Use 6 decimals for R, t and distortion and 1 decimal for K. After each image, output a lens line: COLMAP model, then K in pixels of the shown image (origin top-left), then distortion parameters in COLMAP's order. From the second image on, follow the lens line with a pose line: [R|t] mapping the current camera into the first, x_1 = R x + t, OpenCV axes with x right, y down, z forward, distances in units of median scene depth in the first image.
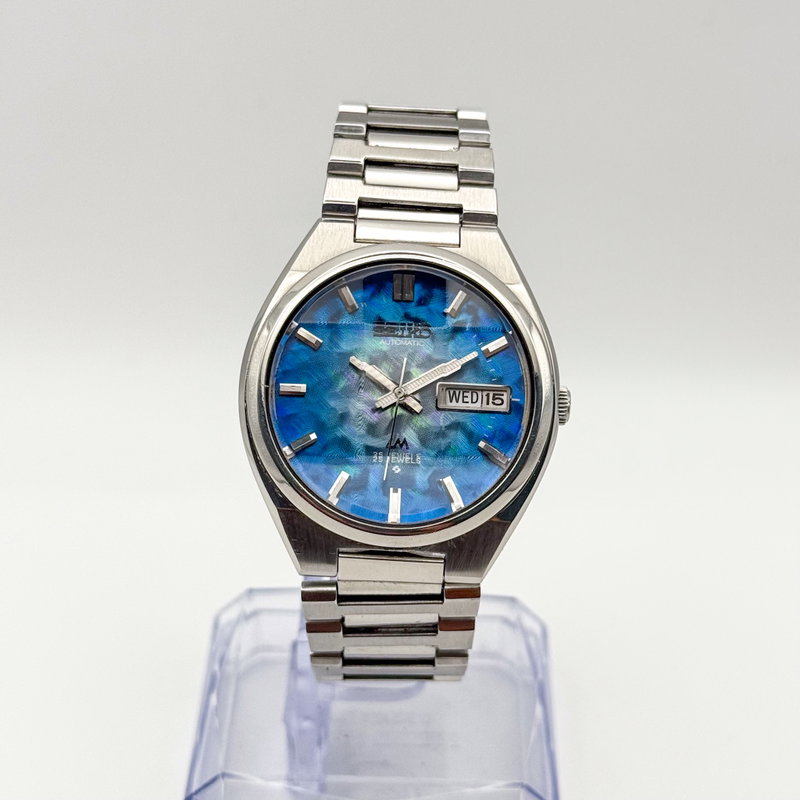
lens RADIAL K [[1852.8, 0, 441.1], [0, 1852.8, 385.6], [0, 0, 1]] dist [0.142994, 0.000000]
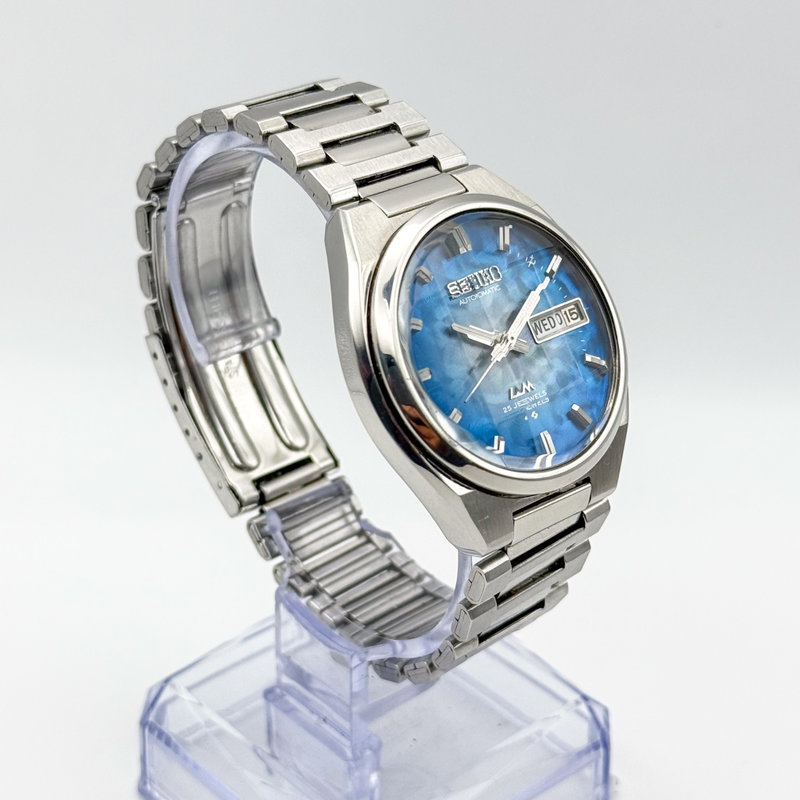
lens RADIAL K [[1852.8, 0, 396.4], [0, 1852.8, 400.7], [0, 0, 1]] dist [0.142994, 0.000000]
pose [[0.735262, -0.350633, 0.580040, -0.641413], [0.363014, 0.926417, 0.099859, -0.085249], [-0.572373, 0.137140, 0.808444, 0.239565]]
